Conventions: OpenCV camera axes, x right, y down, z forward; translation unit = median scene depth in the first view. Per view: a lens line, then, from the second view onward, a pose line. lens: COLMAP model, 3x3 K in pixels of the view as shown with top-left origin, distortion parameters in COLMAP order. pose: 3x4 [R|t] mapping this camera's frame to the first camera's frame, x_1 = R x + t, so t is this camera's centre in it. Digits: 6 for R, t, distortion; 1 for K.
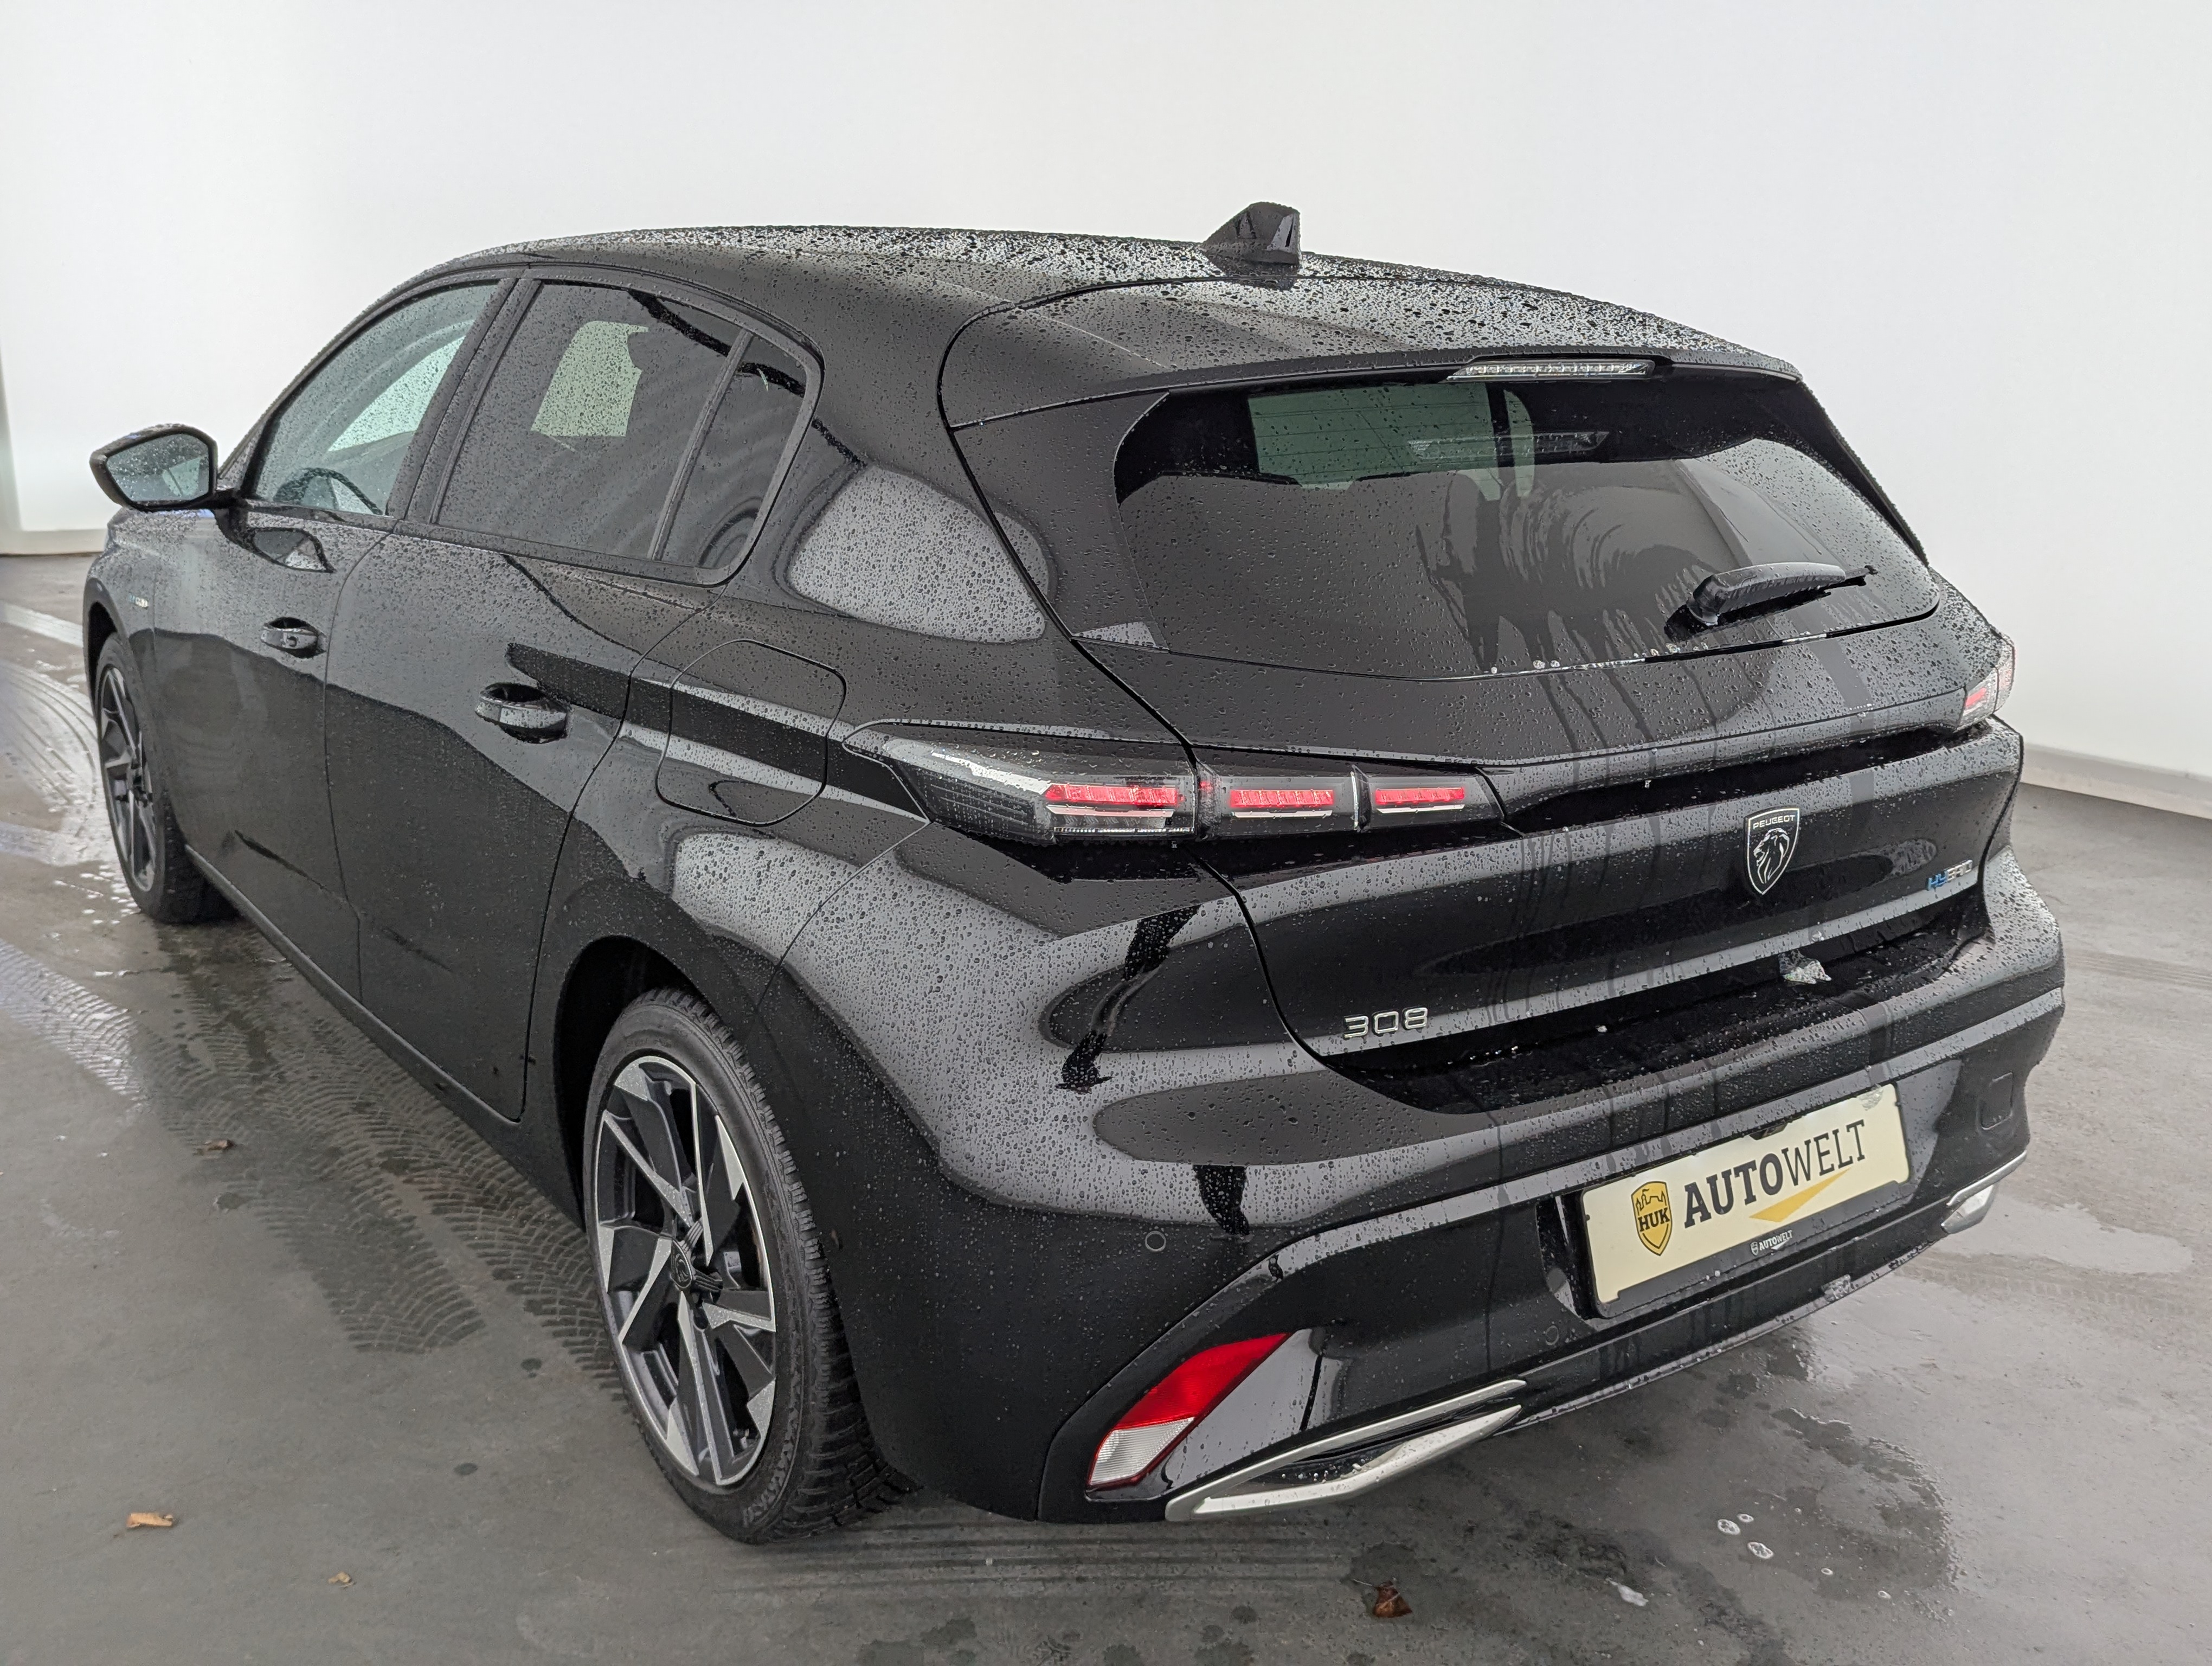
lens RADIAL K [[2080.0, 0, 1165.8], [0, 2080.0, 822.4], [0, 0, 1]] dist [0.044397, 0.000000]
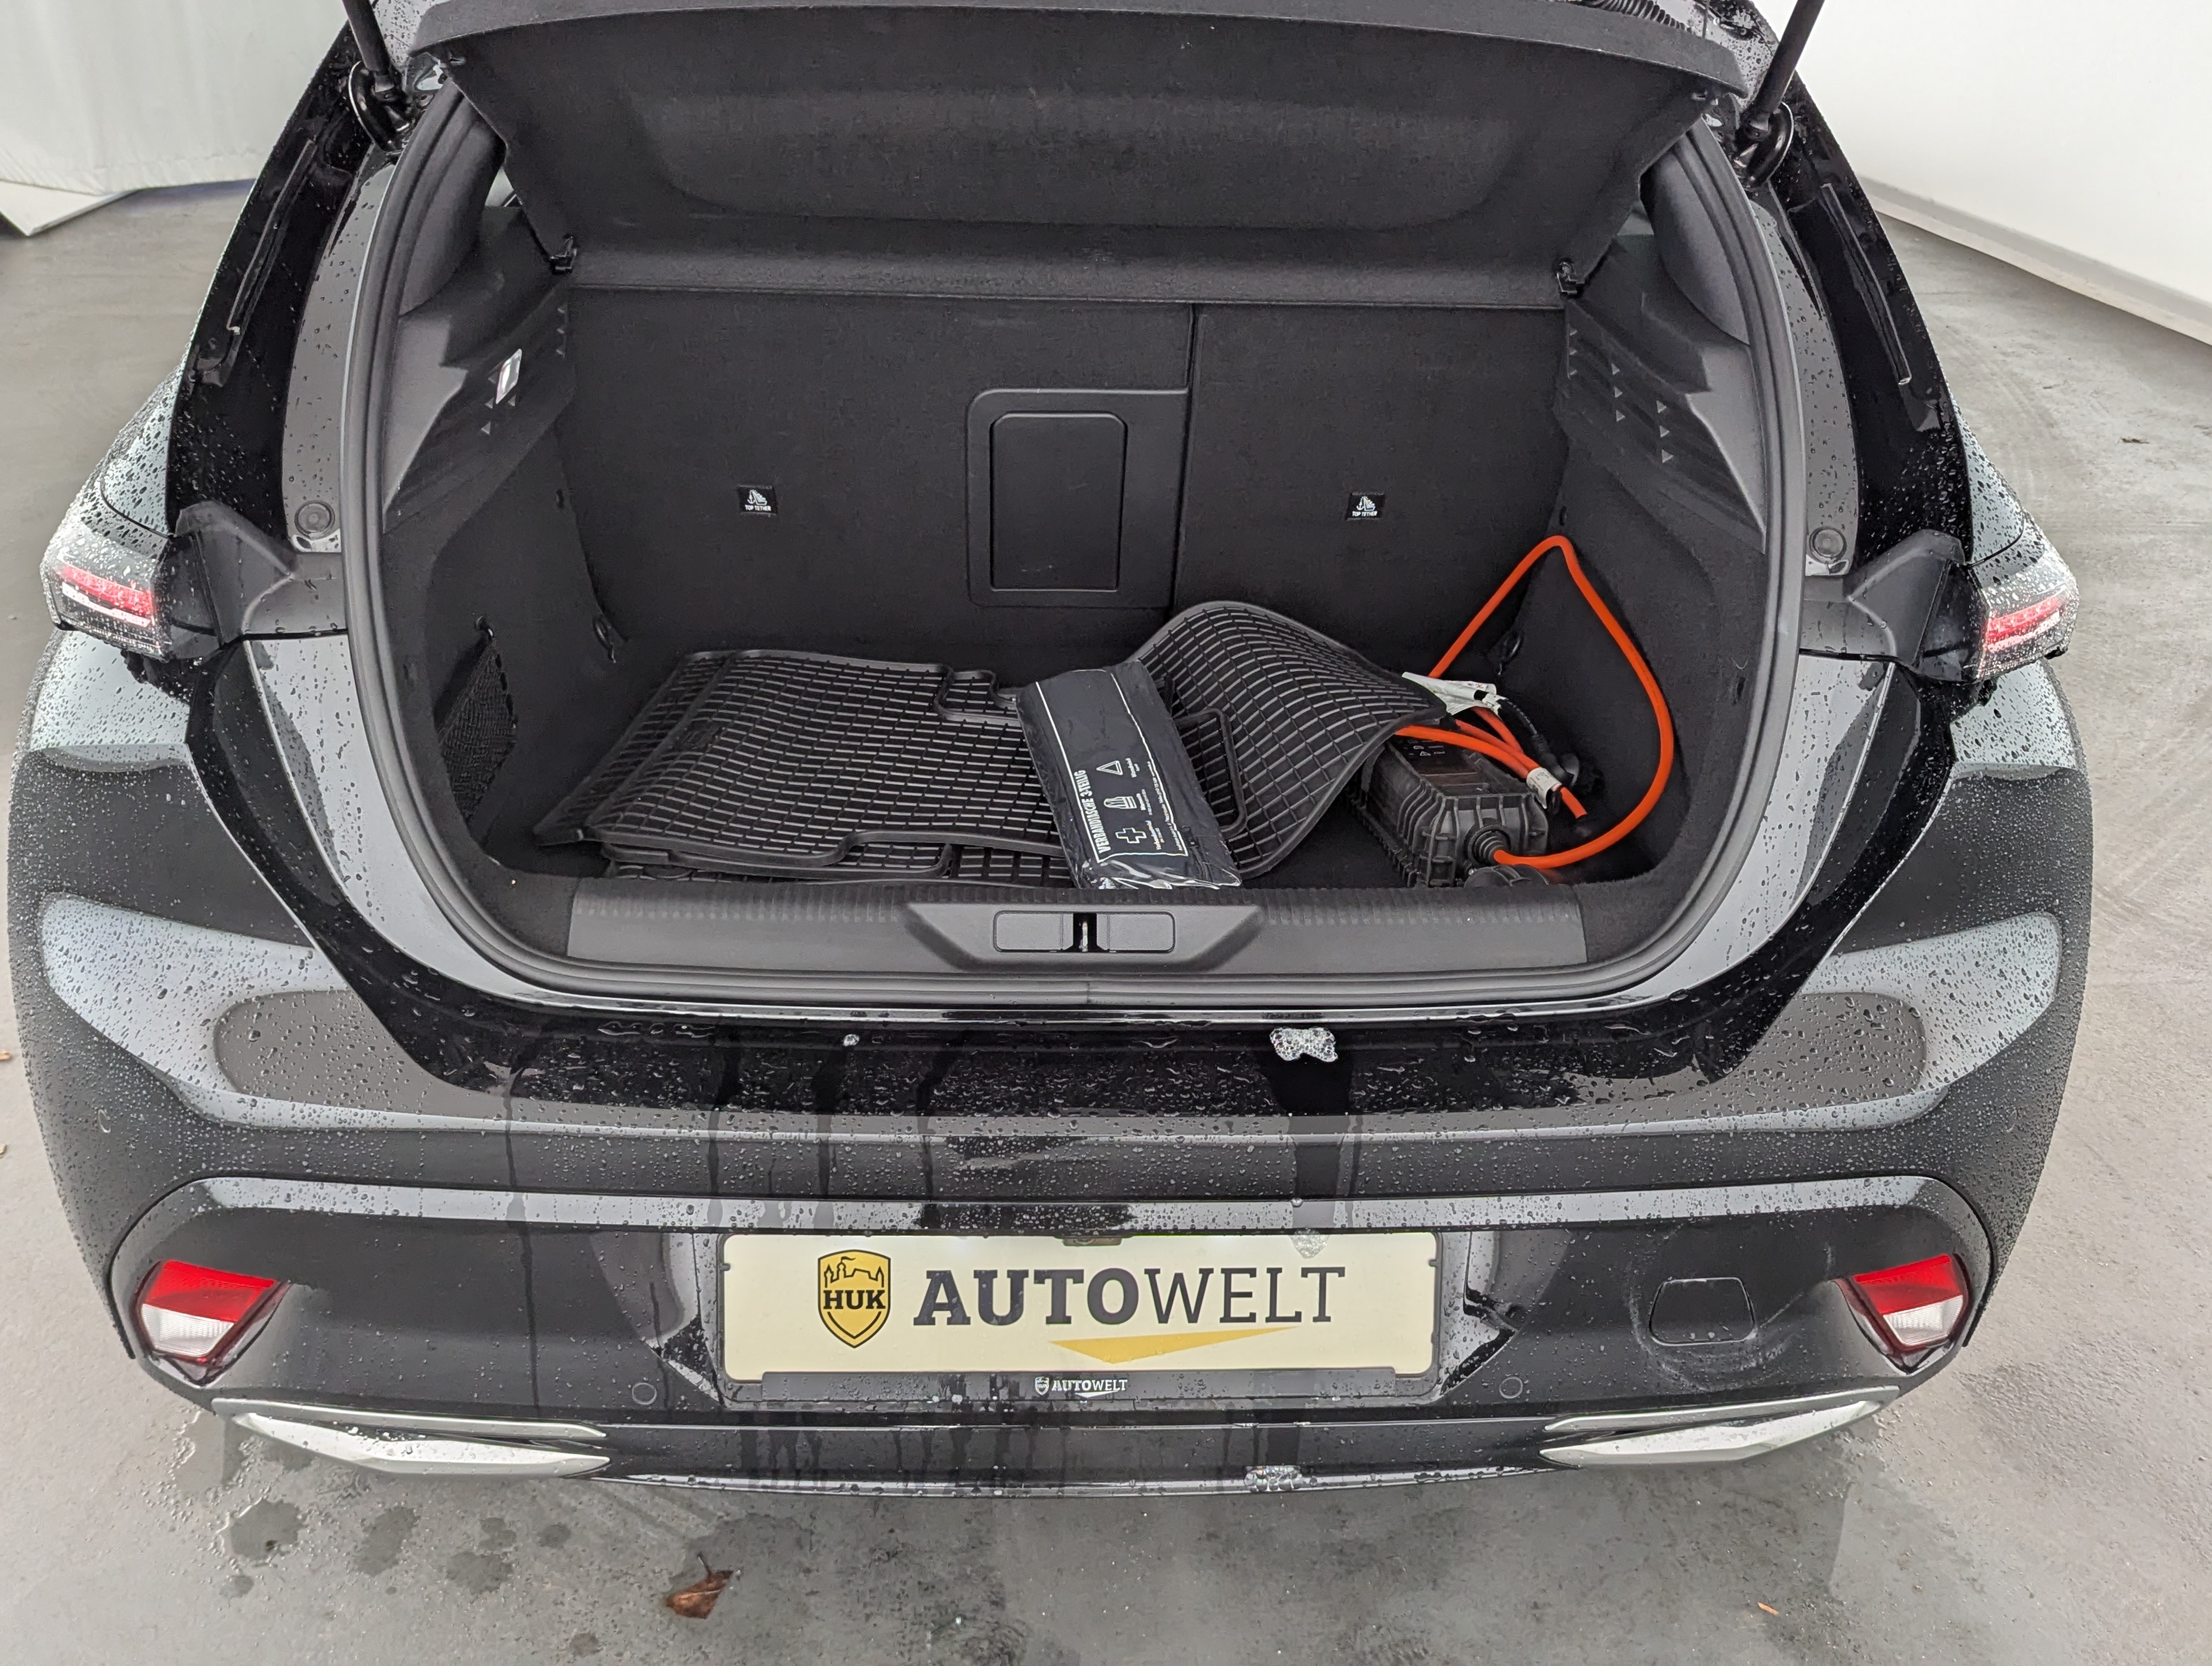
lens RADIAL K [[2080.0, 0, 1094.5], [0, 2080.0, 829.2], [0, 0, 1]] dist [0.044397, 0.000000]
pose [[0.820611, 0.253234, -0.512318, 0.648773], [-0.155379, 0.961559, 0.226409, -0.147942], [0.549959, -0.106190, 0.828413, 0.474728]]
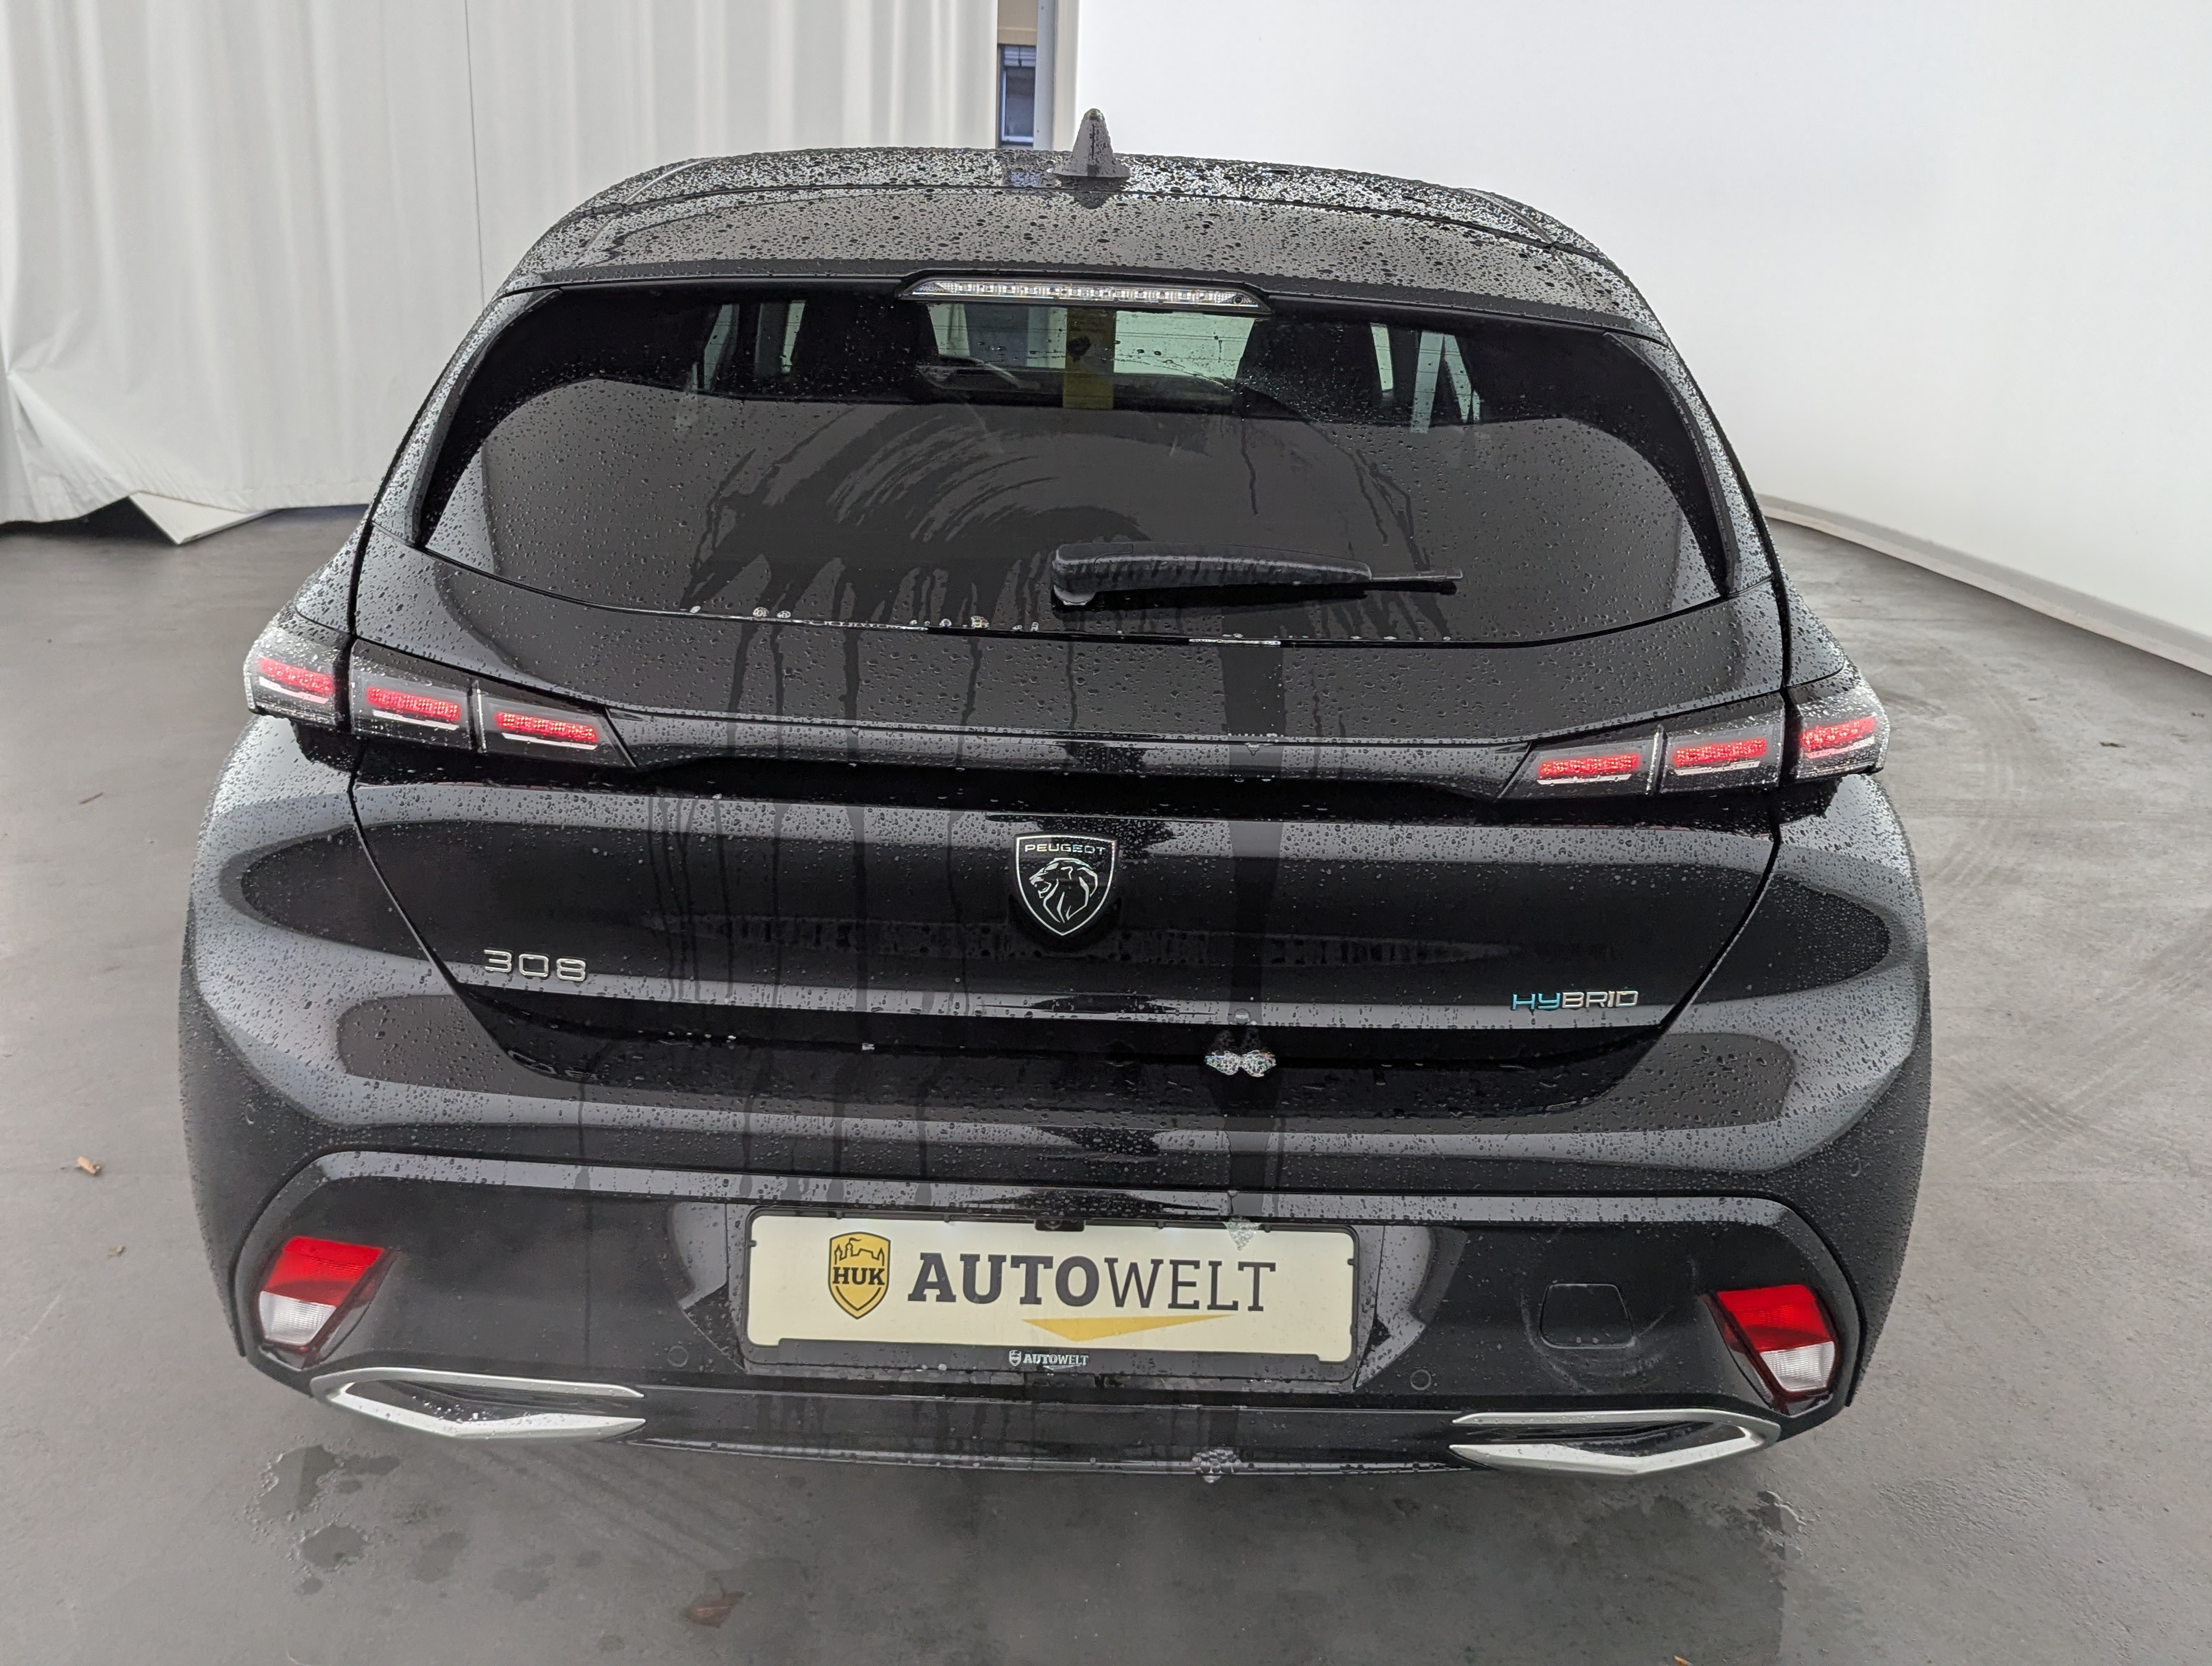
lens RADIAL K [[2080.0, 0, 1078.8], [0, 2080.0, 814.2], [0, 0, 1]] dist [0.044397, 0.000000]
pose [[0.796585, 0.175926, -0.578362, 0.789087], [-0.171007, 0.983218, 0.063545, -0.068671], [0.579836, 0.048286, 0.813301, 0.354053]]
